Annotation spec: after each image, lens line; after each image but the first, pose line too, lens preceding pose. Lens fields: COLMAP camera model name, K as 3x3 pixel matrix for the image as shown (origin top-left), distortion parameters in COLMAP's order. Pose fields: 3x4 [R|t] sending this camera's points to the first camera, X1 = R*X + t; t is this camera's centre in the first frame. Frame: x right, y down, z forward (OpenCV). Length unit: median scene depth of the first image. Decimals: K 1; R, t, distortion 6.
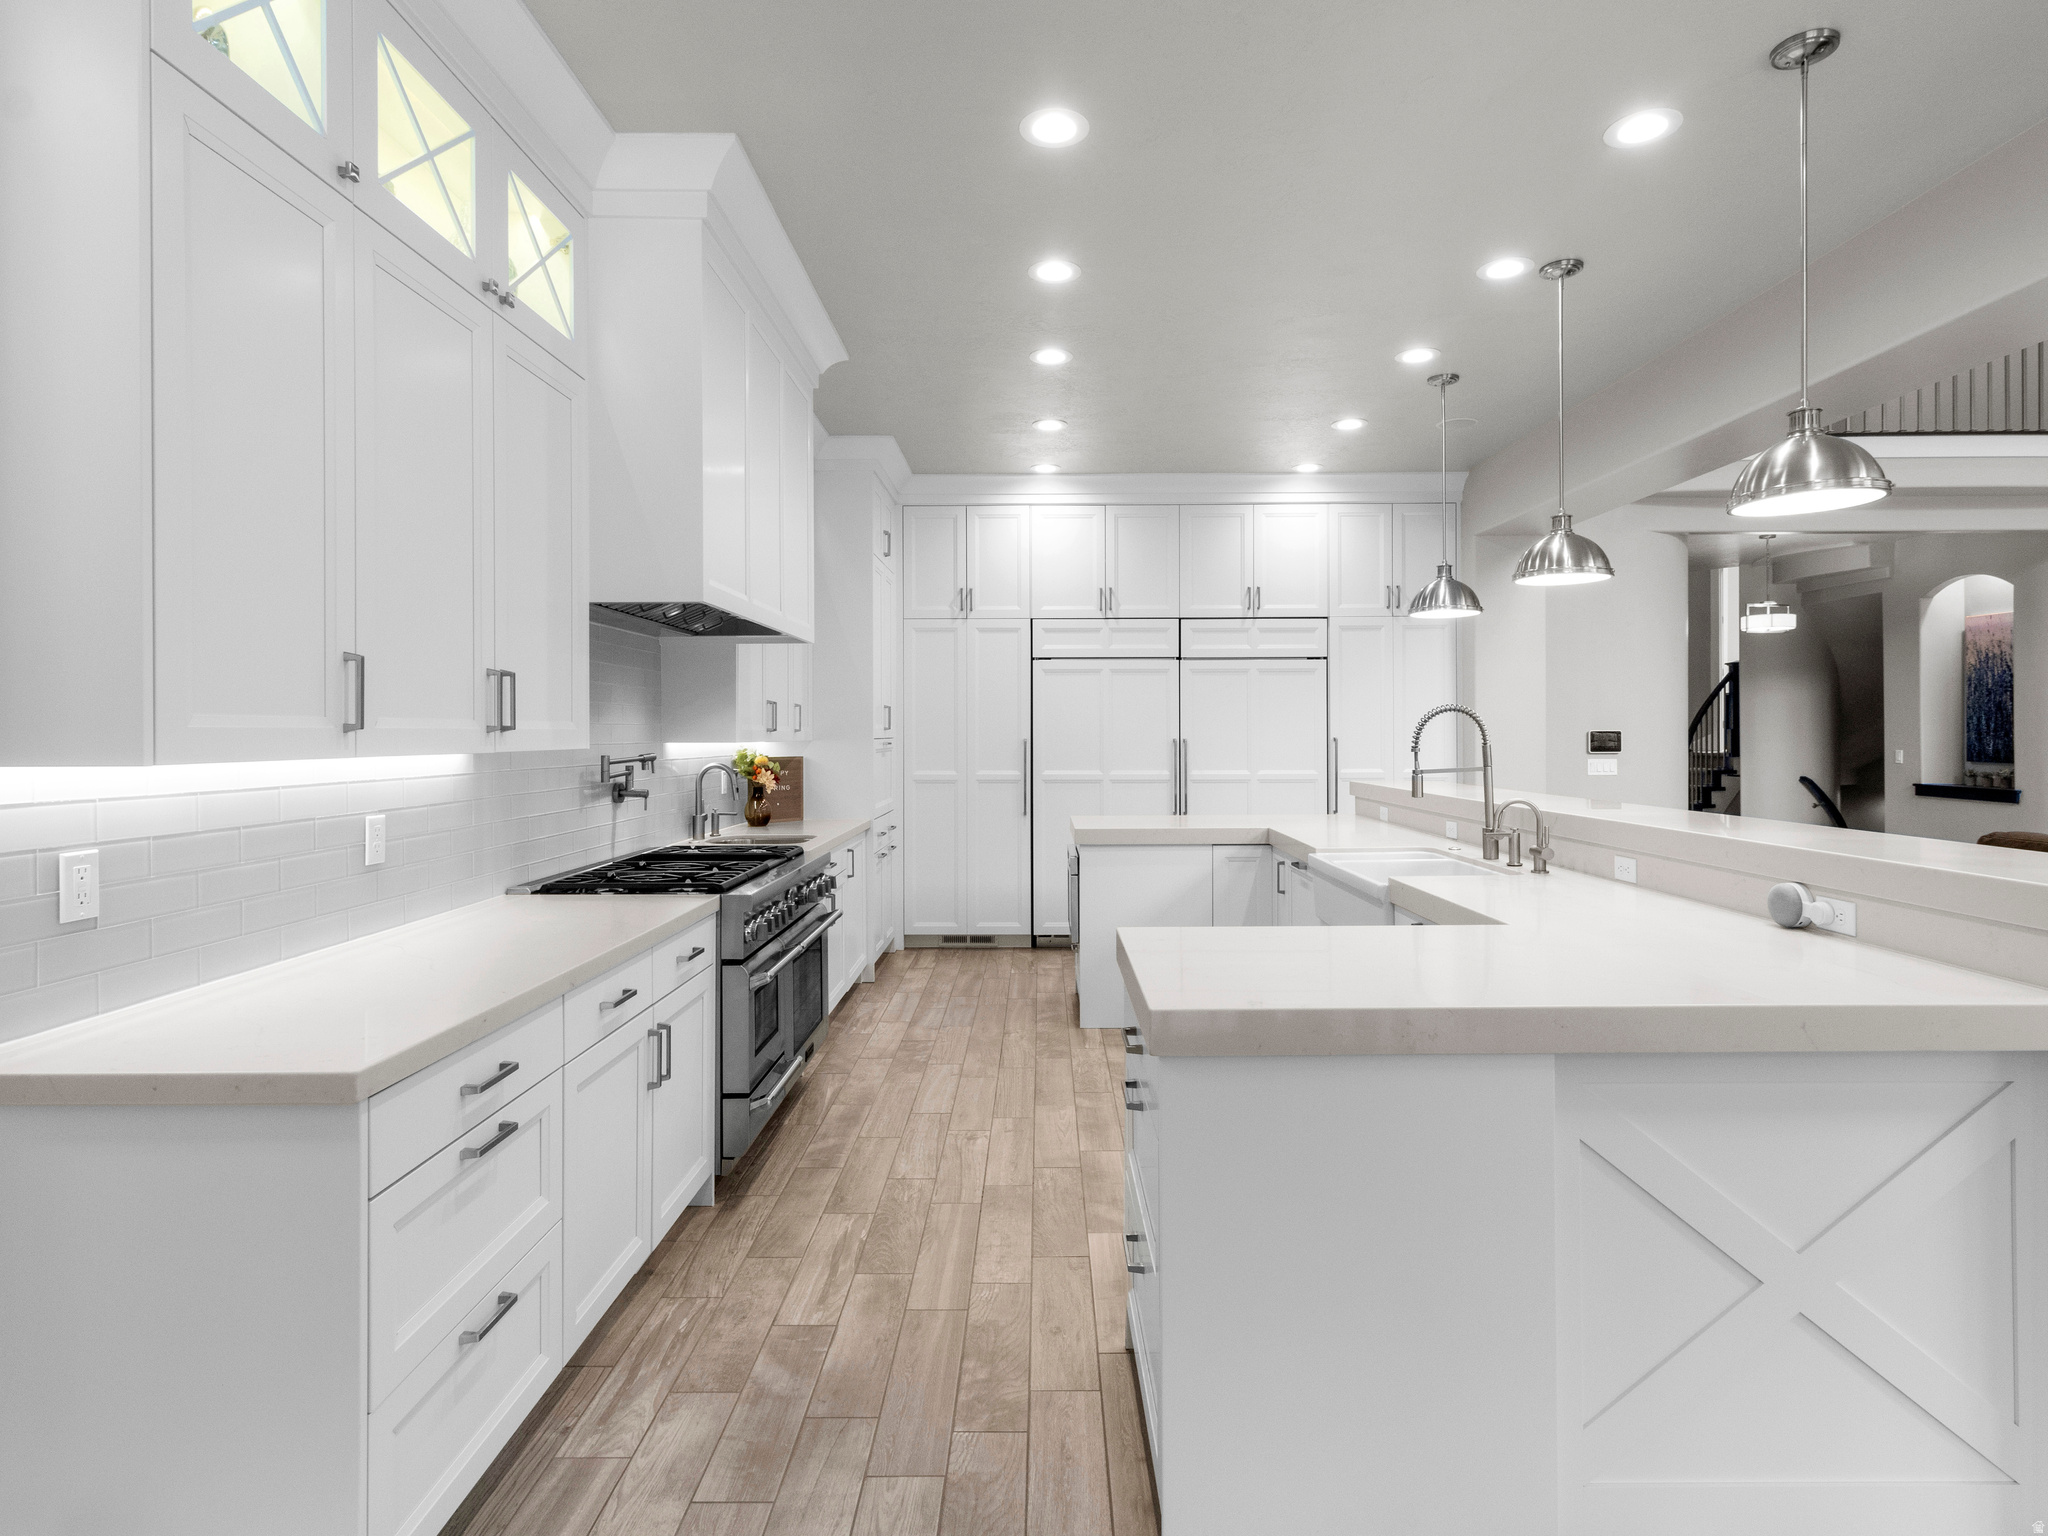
lens RADIAL K [[1099.6, 0, 1039.1], [0, 1099.6, 728.2], [0, 0, 1]] dist [-0.002972, 0.001745]
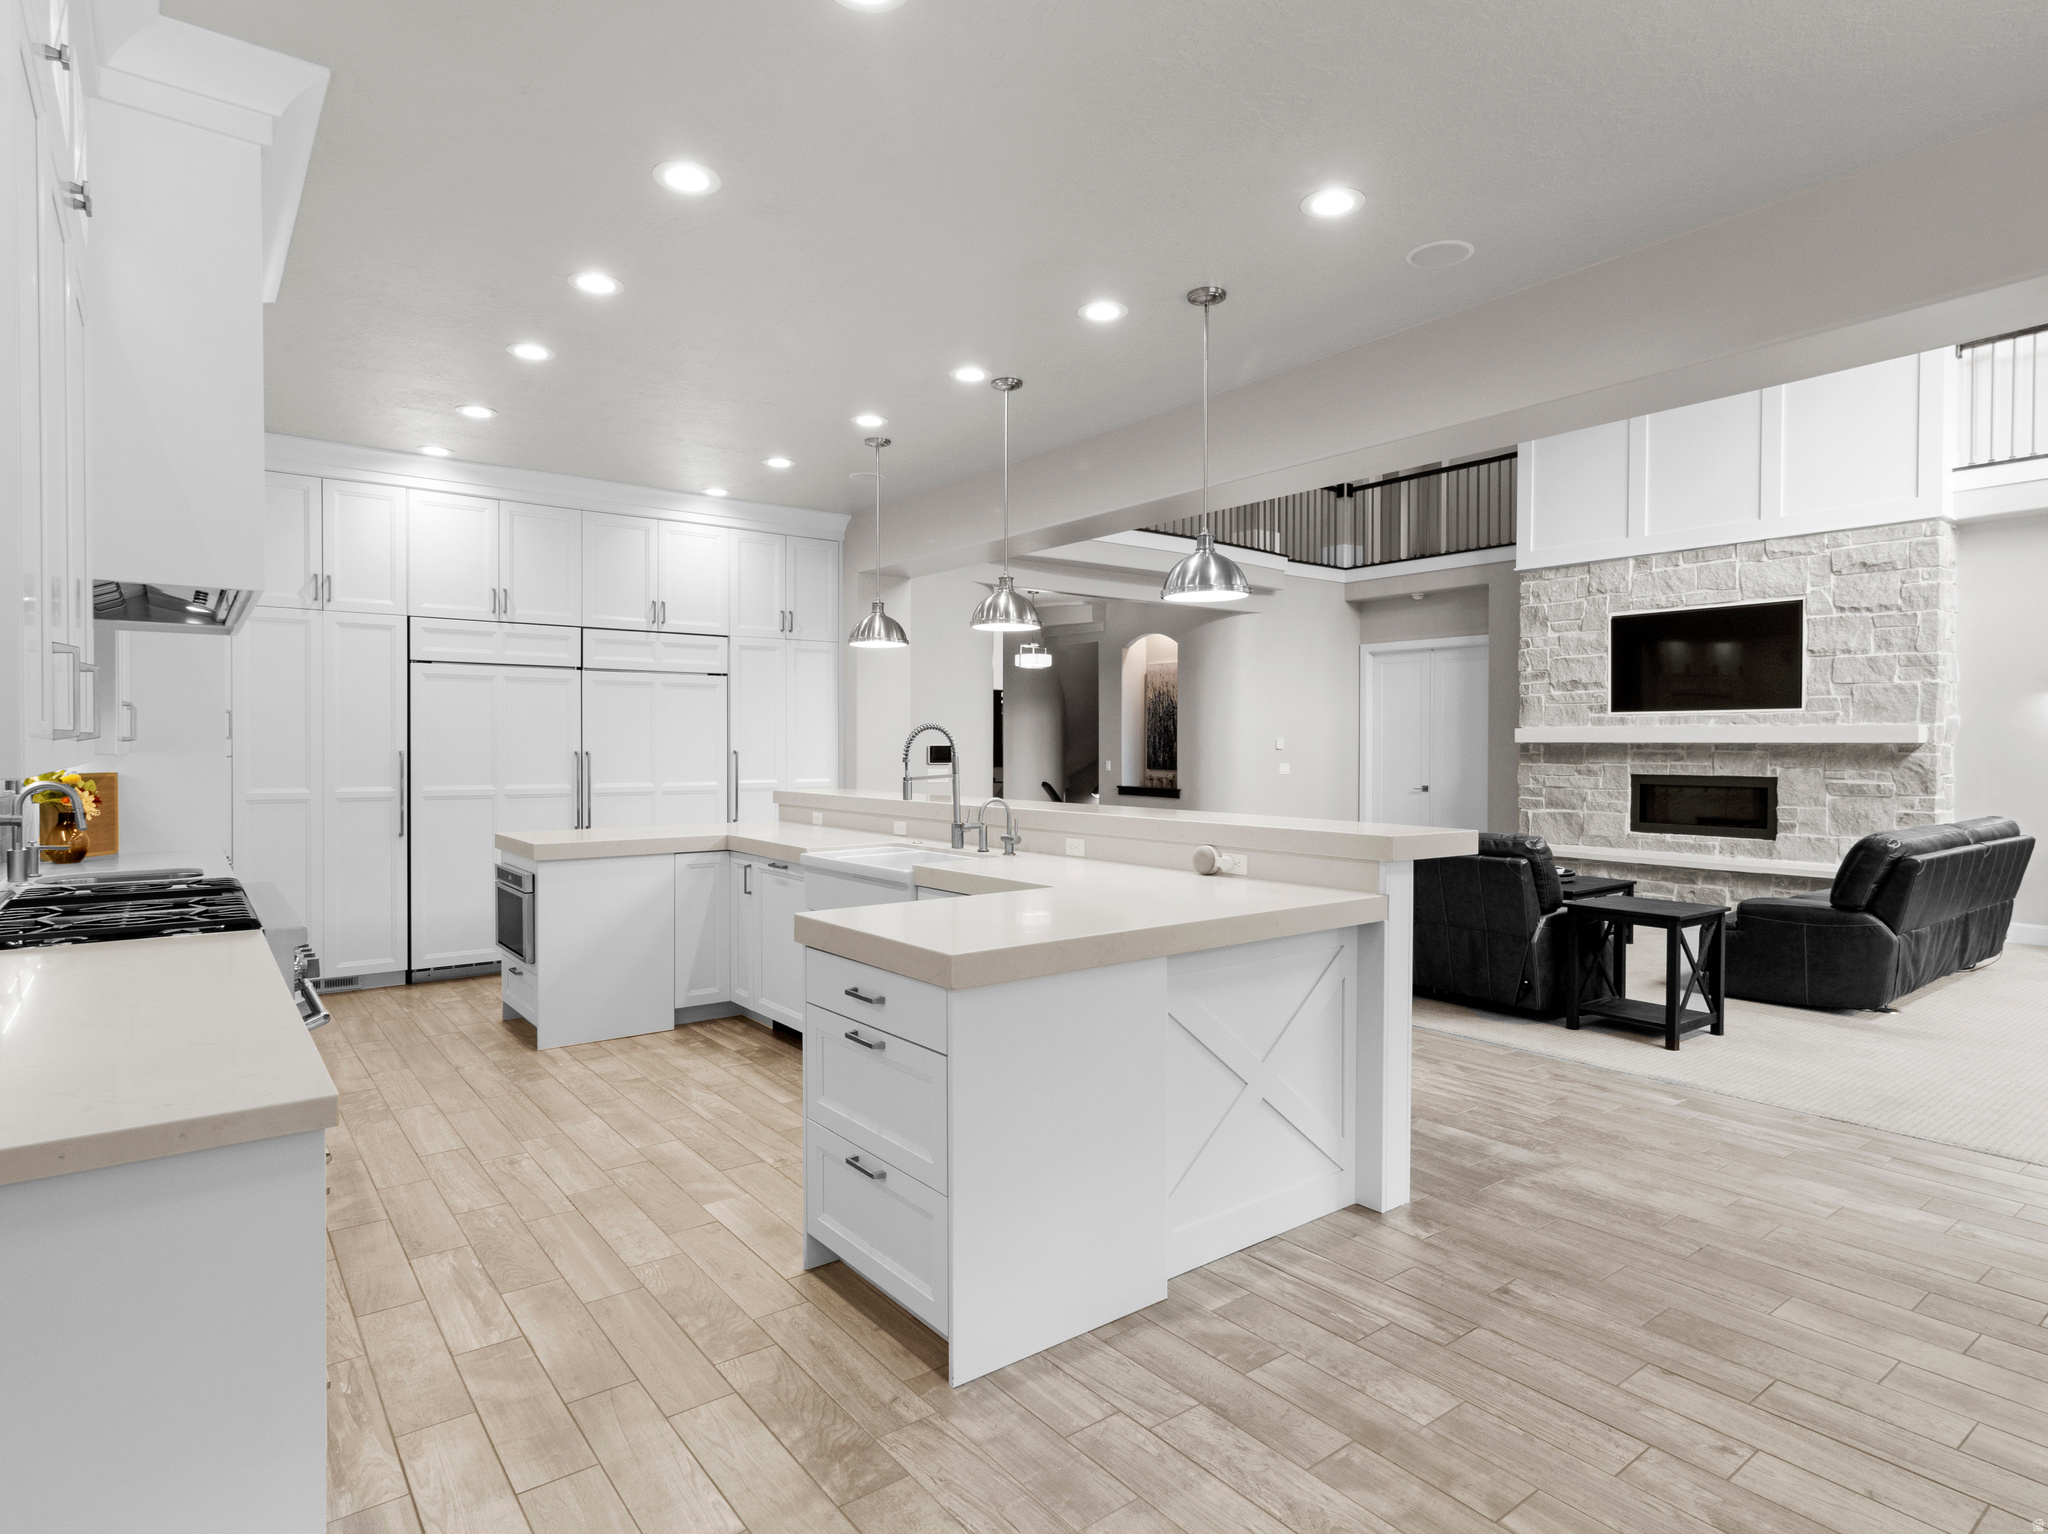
lens RADIAL K [[1123.0, 0, 1038.6], [0, 1123.0, 758.5], [0, 0, 1]] dist [0.002630, 0.000404]
pose [[0.789545, -0.001847, 0.613691, -0.170105], [-0.007717, 0.999887, 0.012937, 0.000089], [-0.613645, -0.014950, 0.789441, -0.034725]]
